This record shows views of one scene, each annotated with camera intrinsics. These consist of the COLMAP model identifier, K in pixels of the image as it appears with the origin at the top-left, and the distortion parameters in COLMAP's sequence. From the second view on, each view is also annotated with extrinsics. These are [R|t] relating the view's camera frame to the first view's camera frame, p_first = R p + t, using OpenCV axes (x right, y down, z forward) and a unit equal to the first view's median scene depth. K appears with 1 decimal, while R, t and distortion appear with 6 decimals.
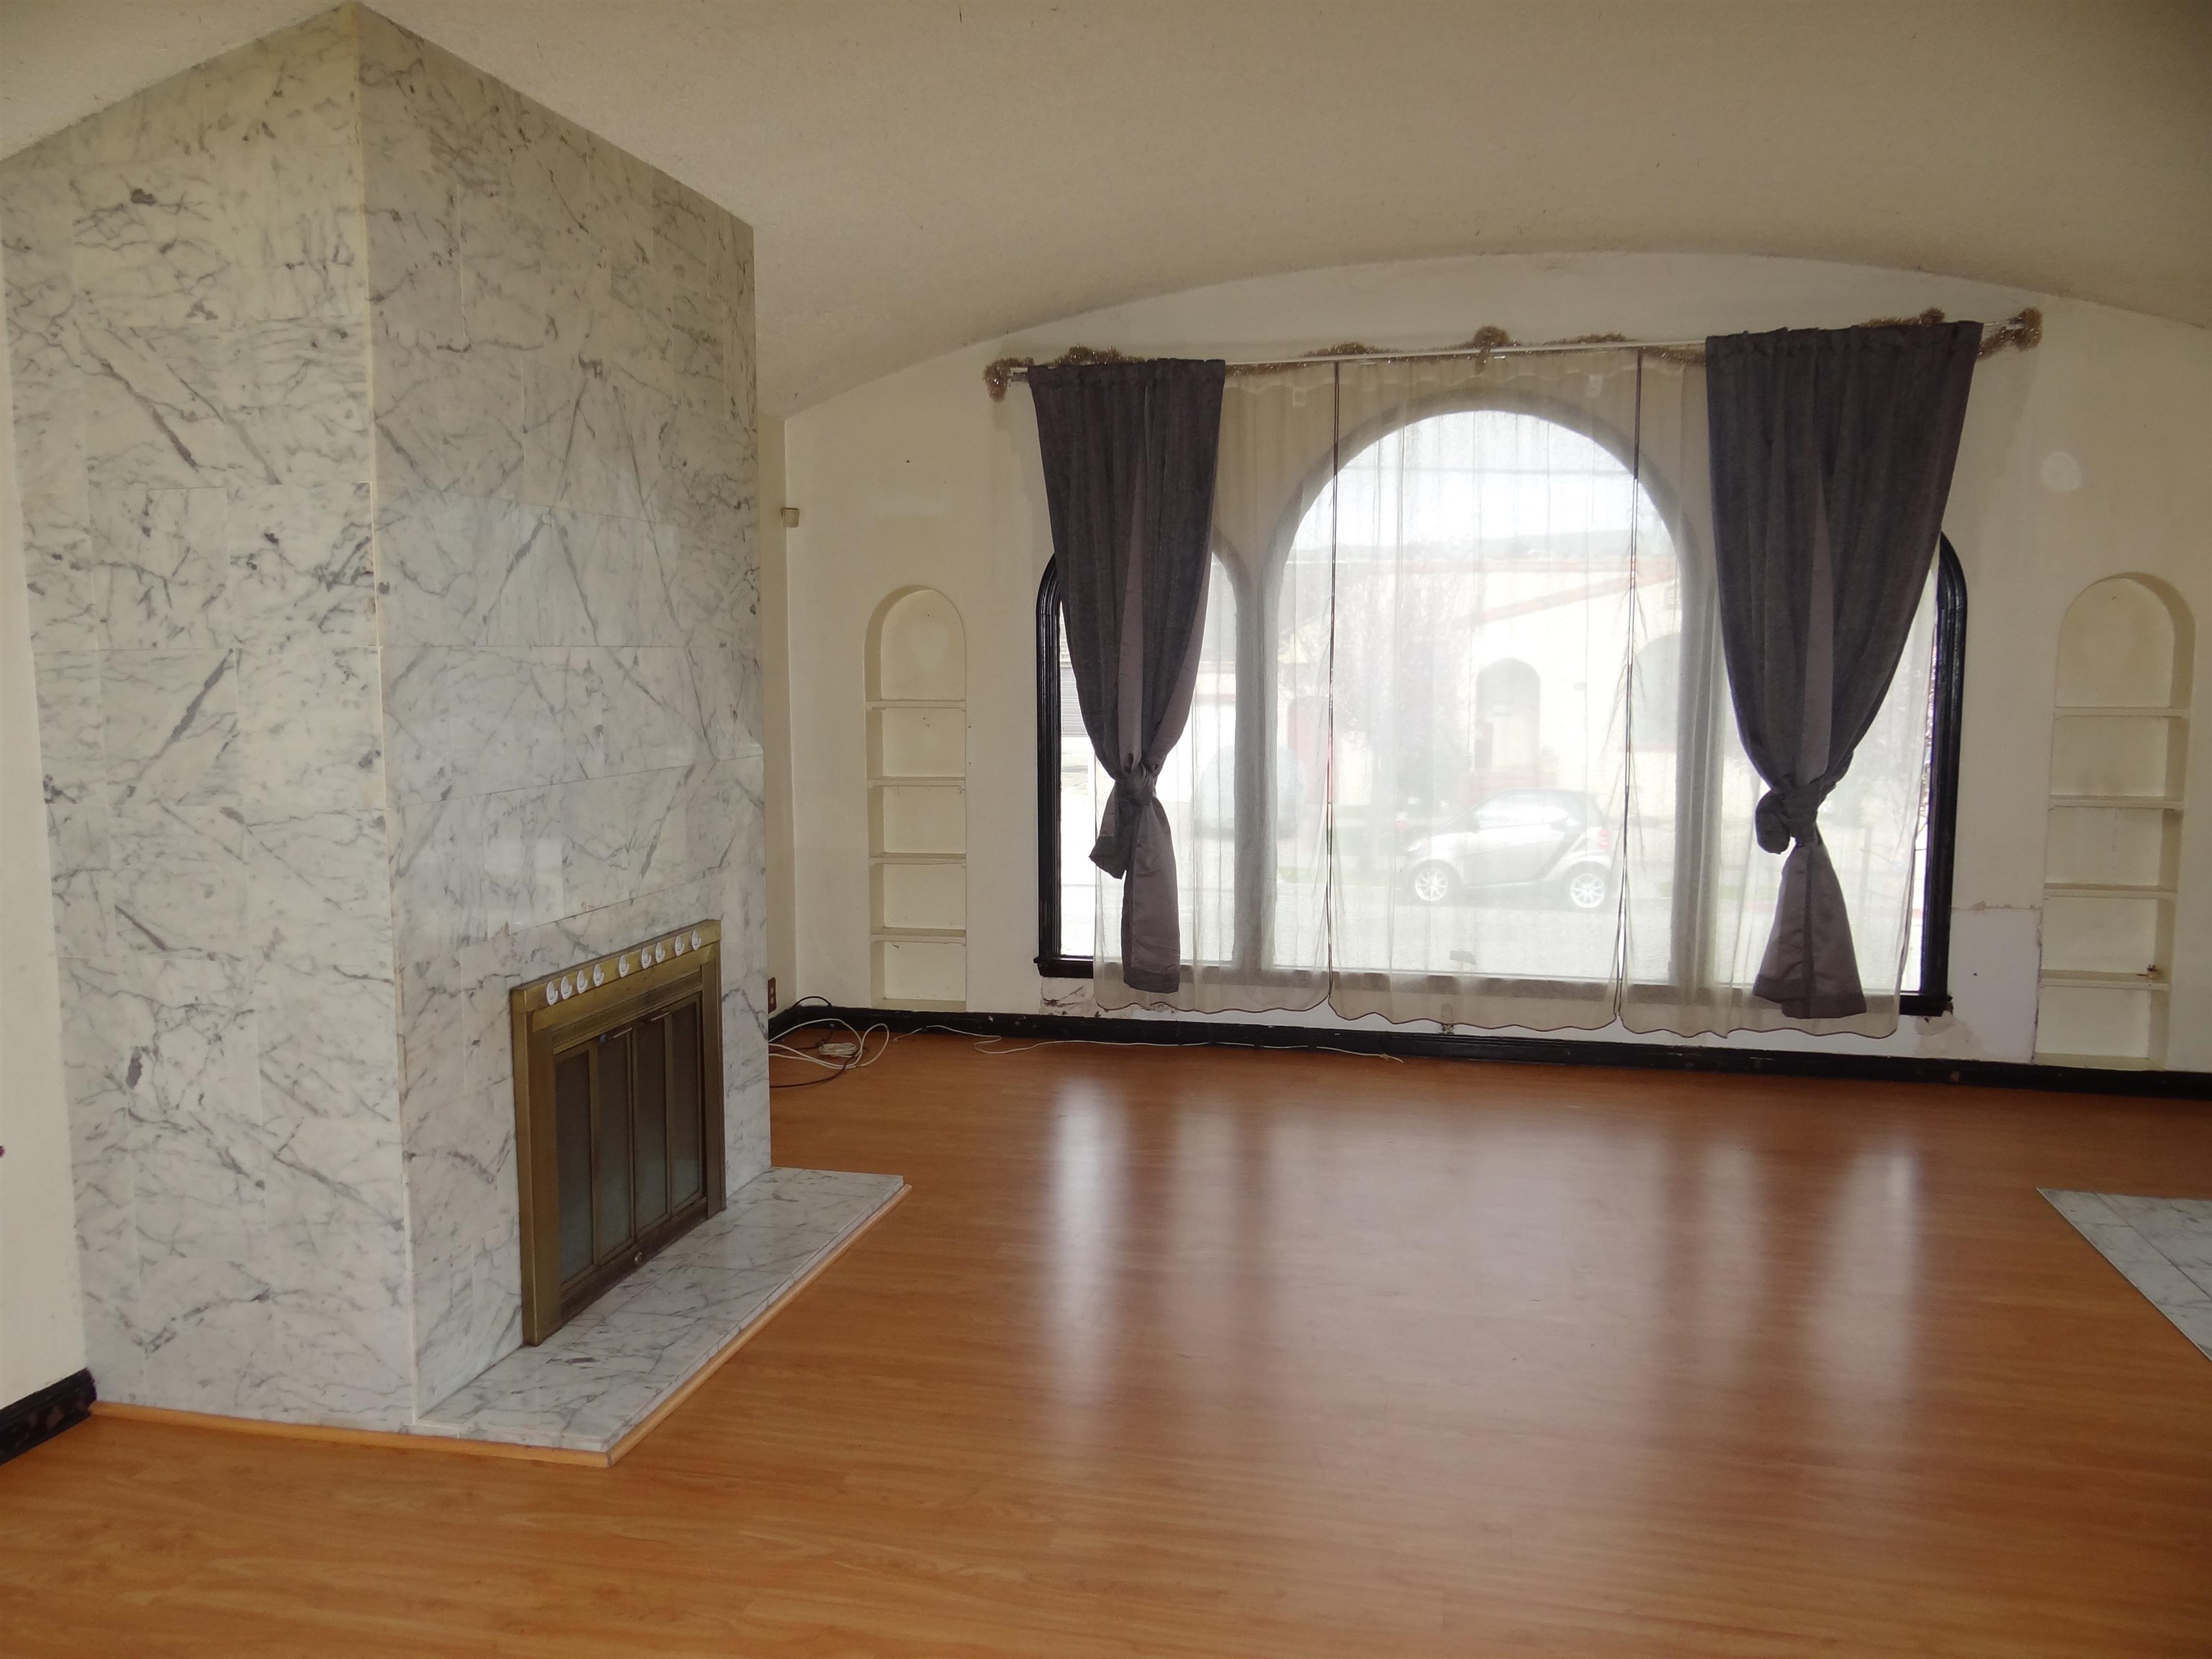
lens RADIAL K [[1745.3, 0, 1095.1], [0, 1745.3, 830.3], [0, 0, 1]] dist [-0.001965, 0.004264]
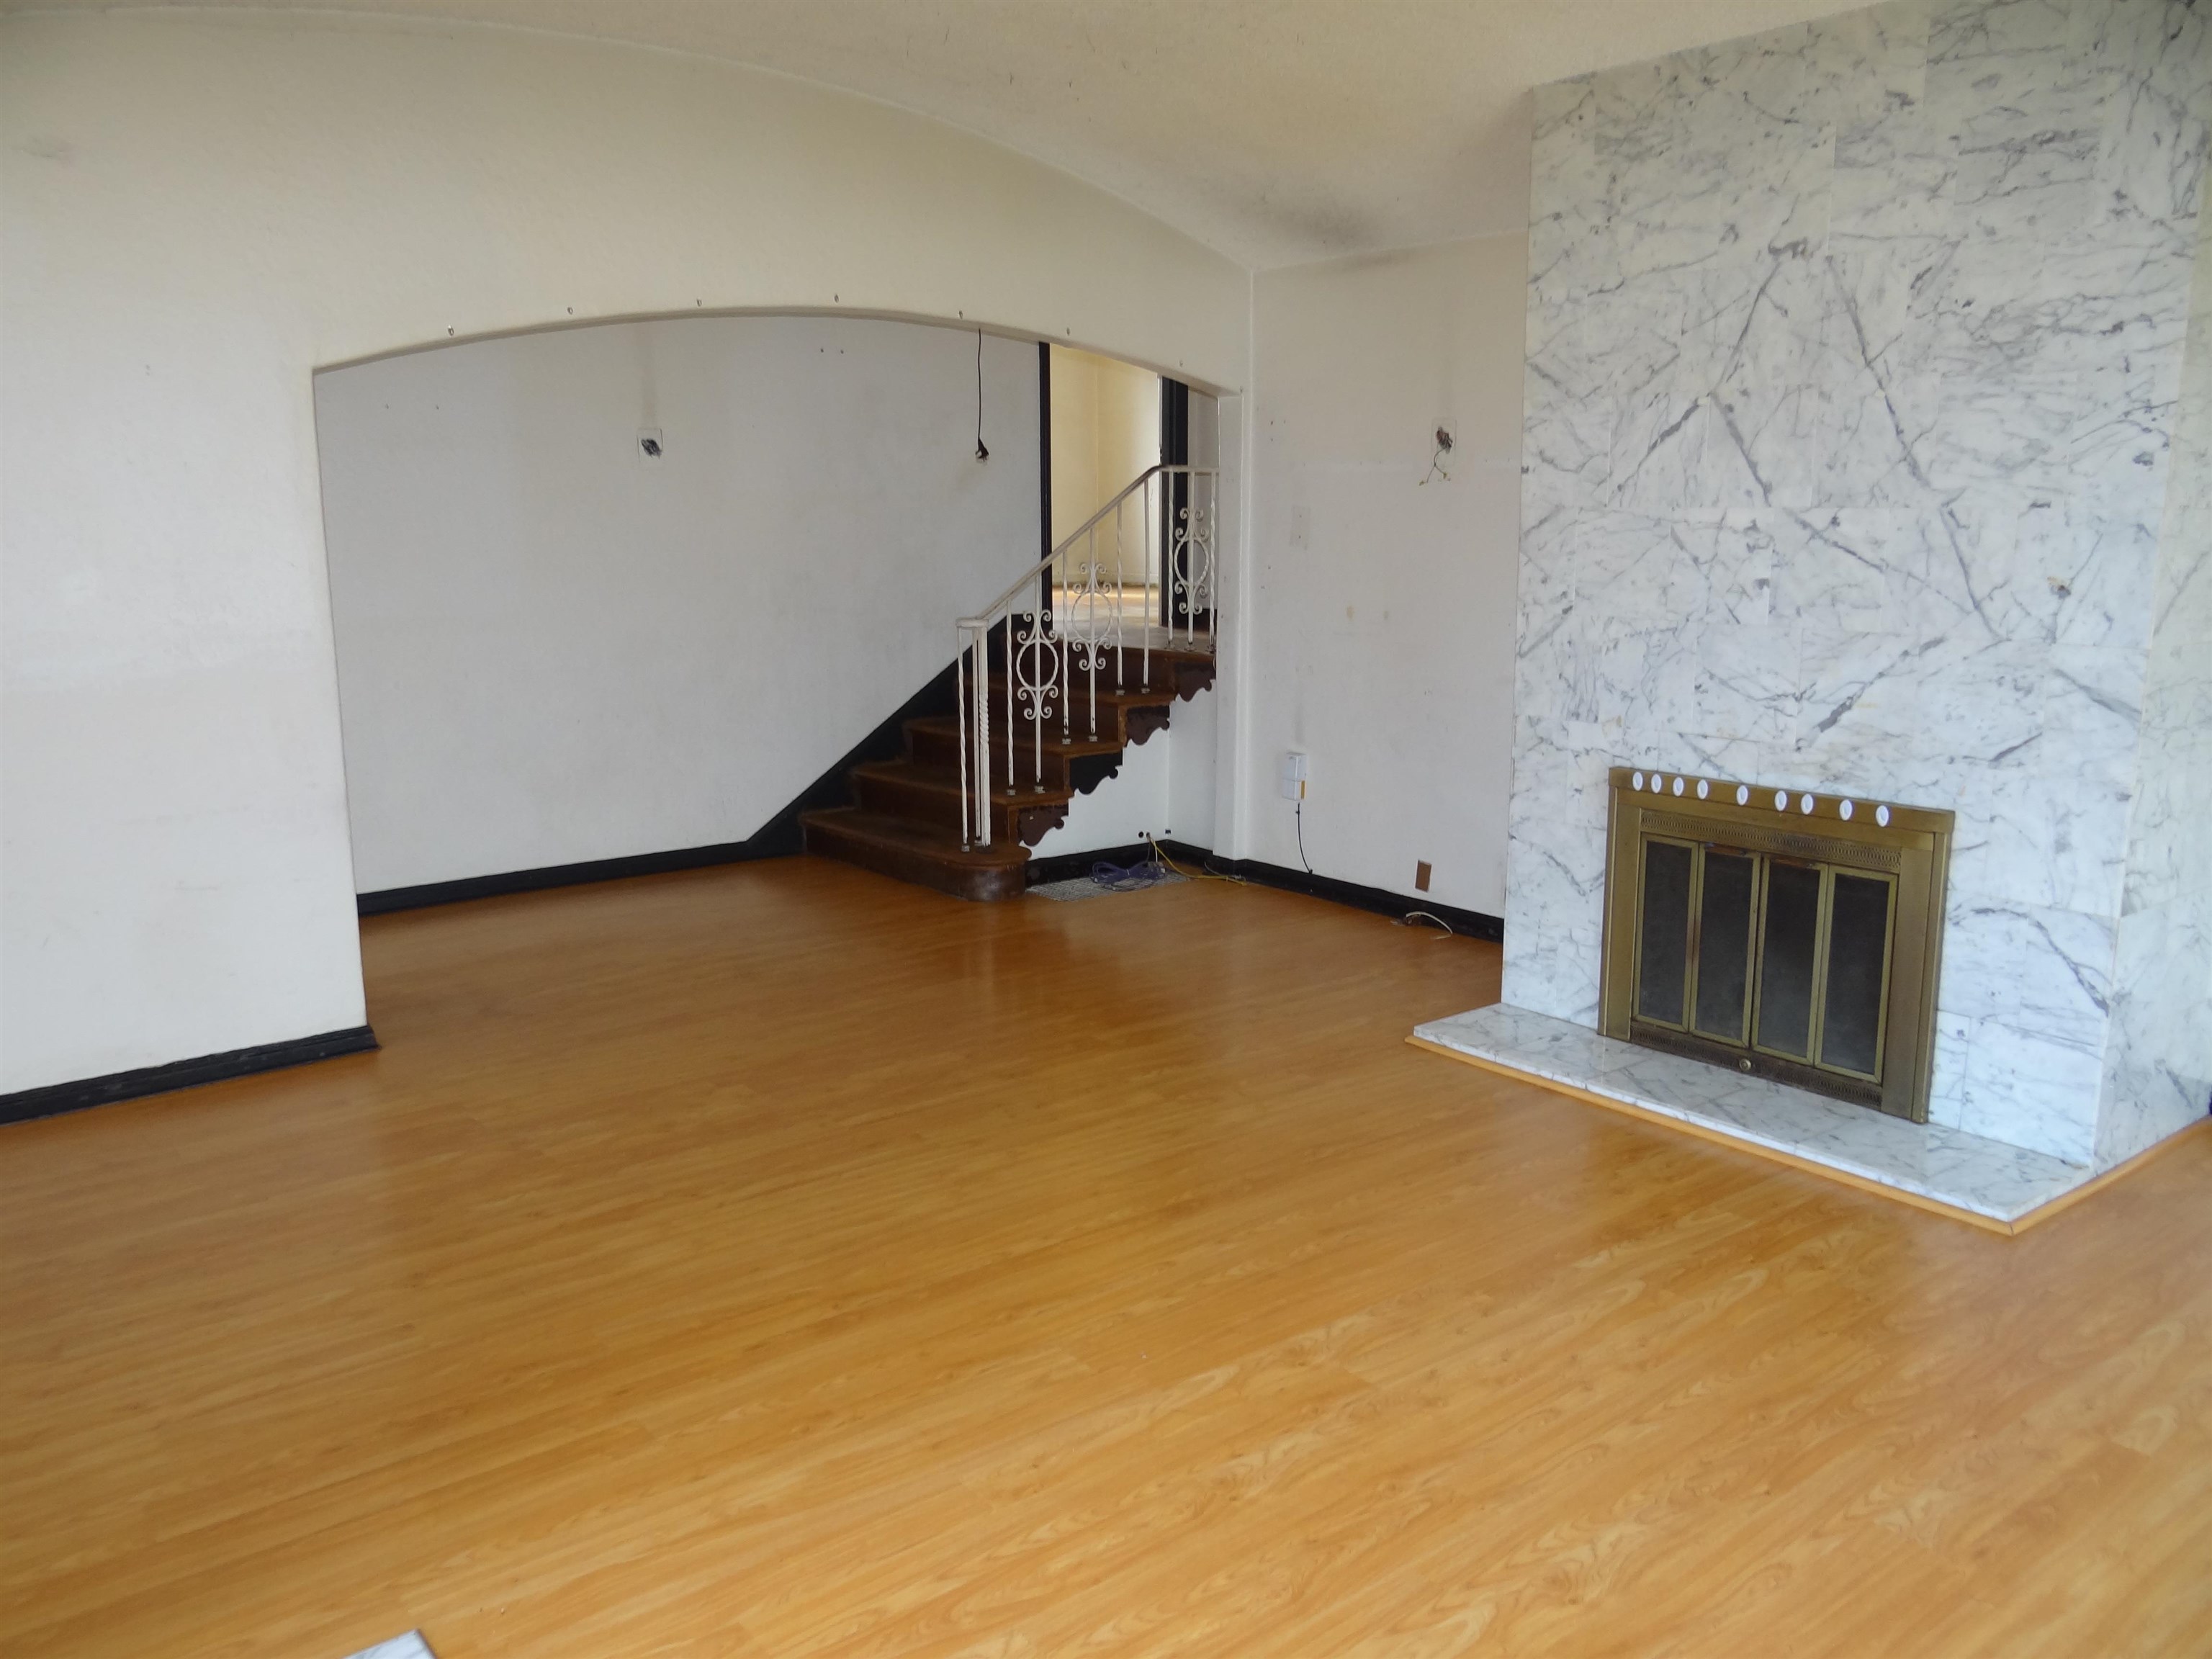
lens RADIAL K [[1745.3, 0, 1072.2], [0, 1745.3, 847.7], [0, 0, 1]] dist [-0.001965, 0.004264]
pose [[-0.639751, 0.161503, -0.751423, 0.938127], [-0.068528, 0.961793, 0.265062, -0.173639], [0.765522, 0.221067, -0.604240, 1.485936]]
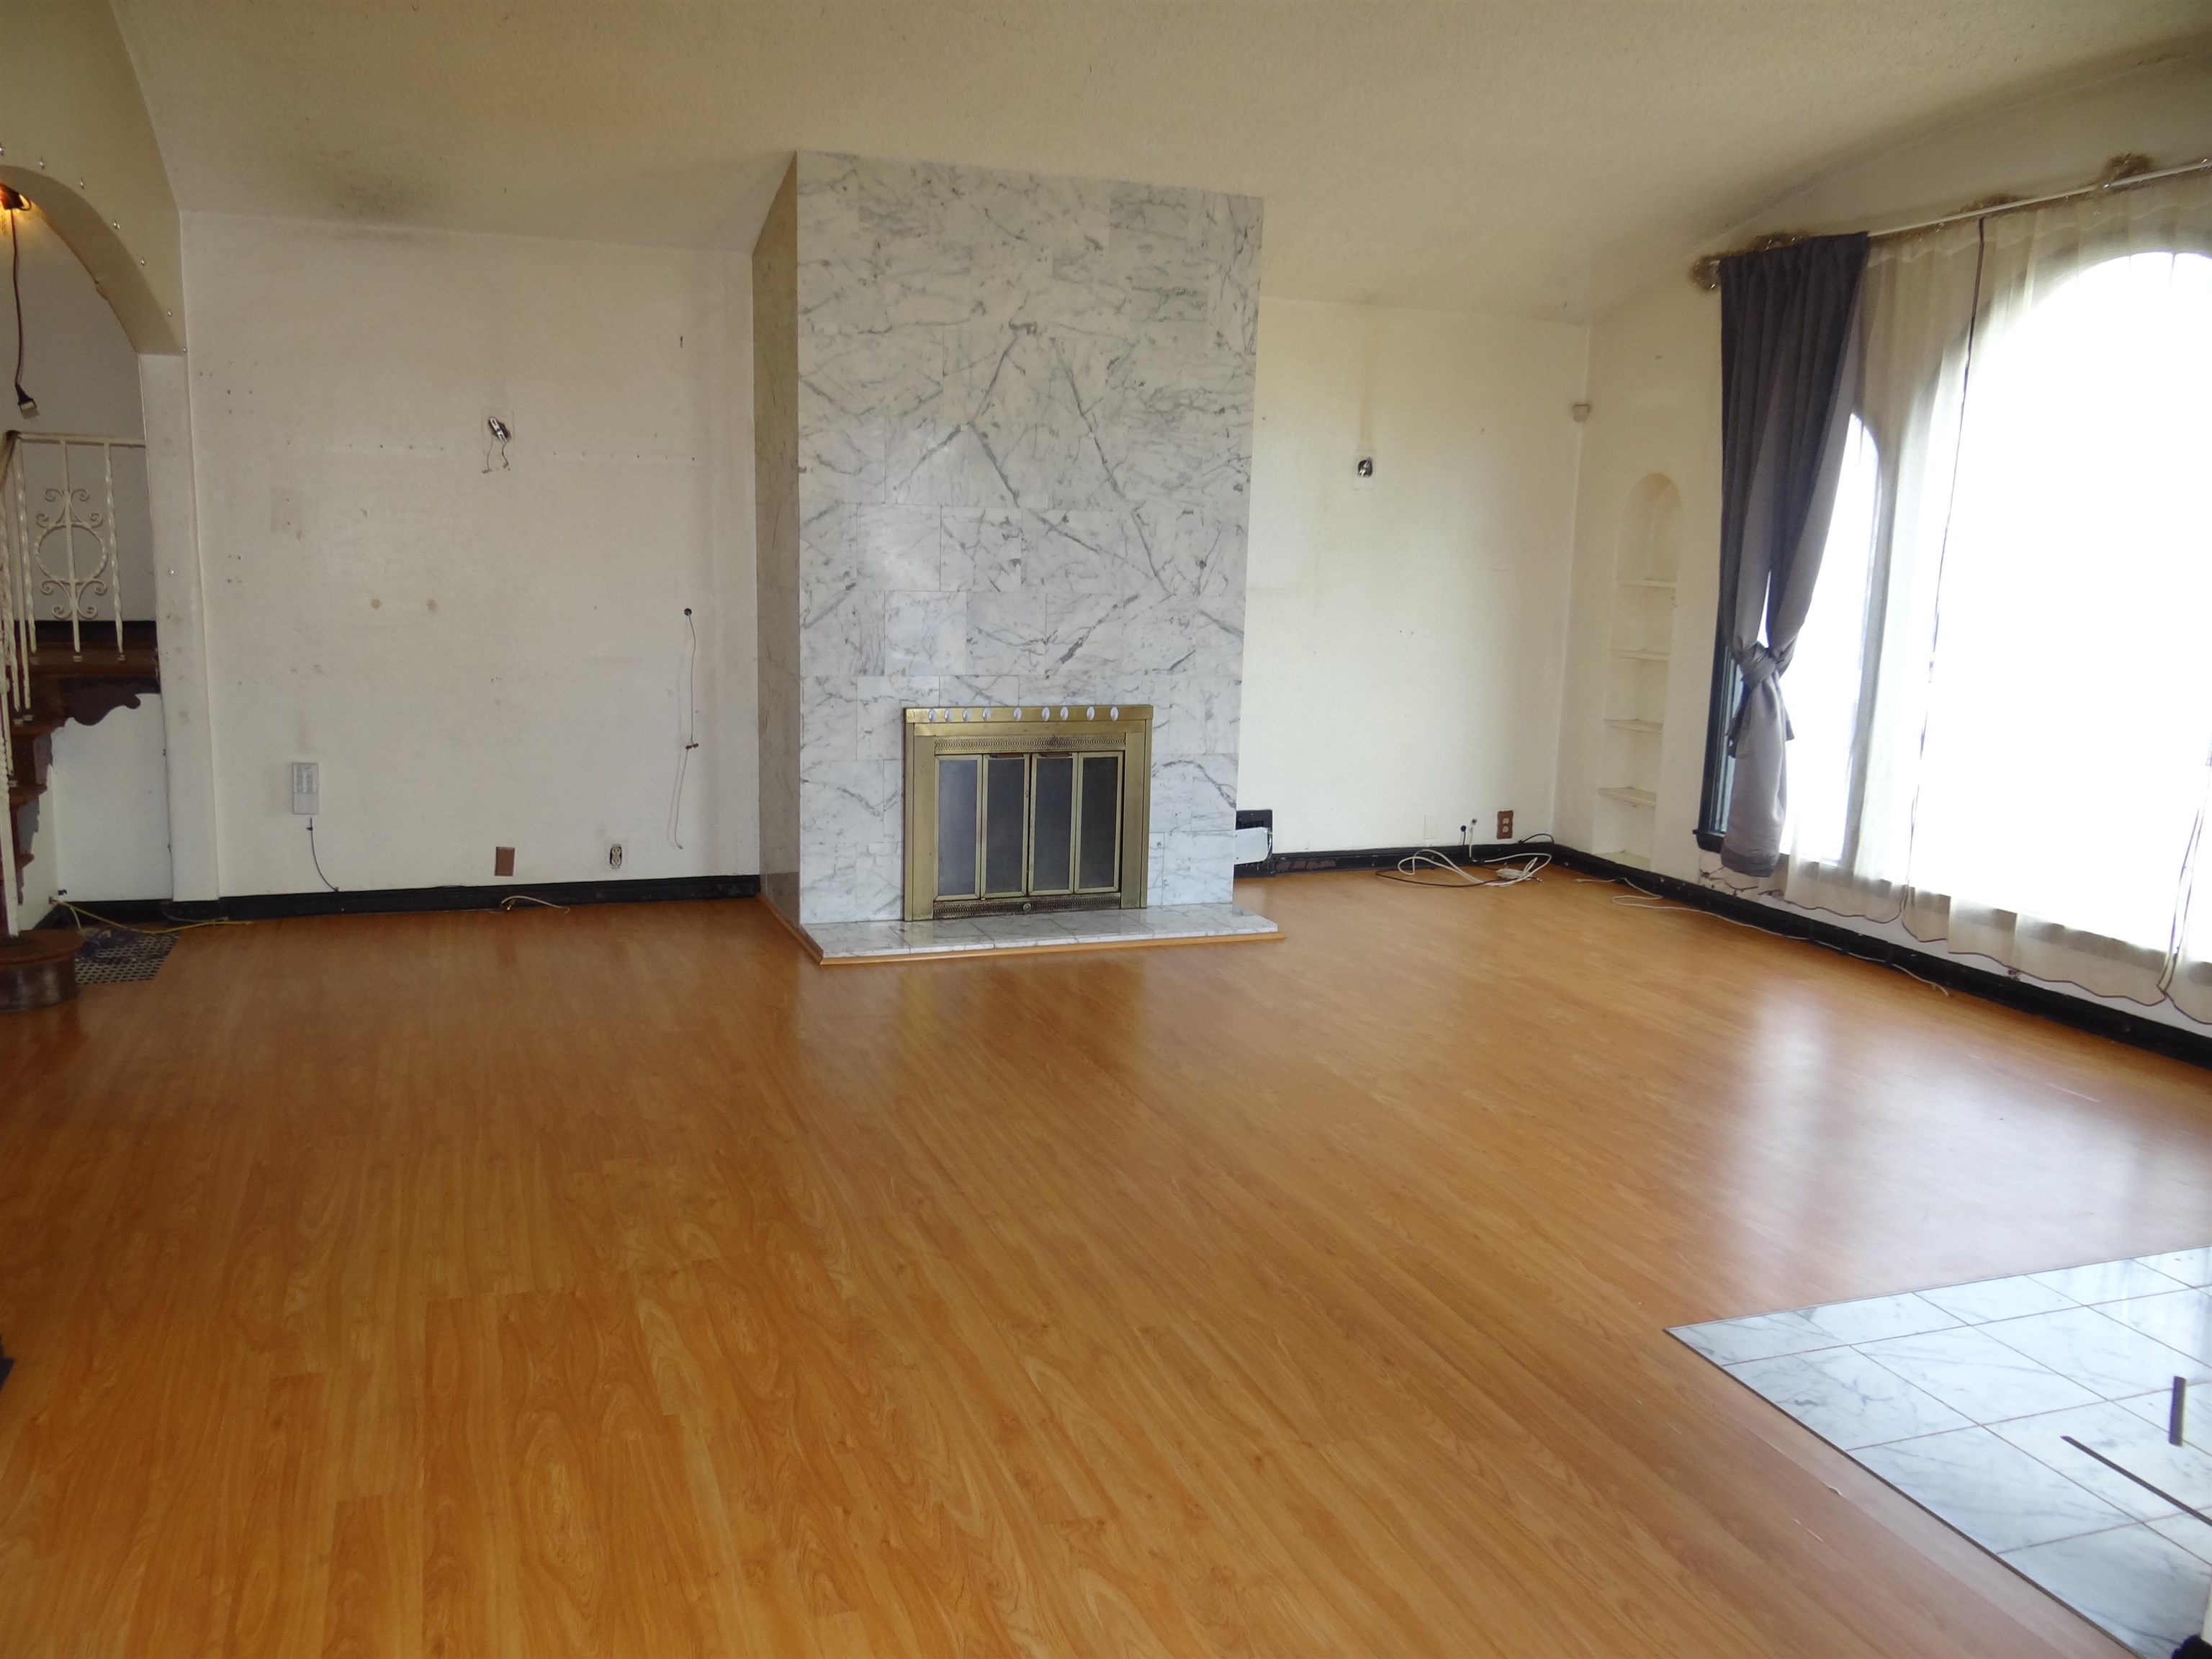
lens RADIAL K [[1745.3, 0, 1091.0], [0, 1745.3, 840.9], [0, 0, 1]] dist [-0.001965, 0.004264]
pose [[0.542589, 0.166709, -0.823289, 1.177593], [-0.116902, 0.985557, 0.122522, -0.011307], [0.831824, 0.029765, 0.554241, 0.207554]]
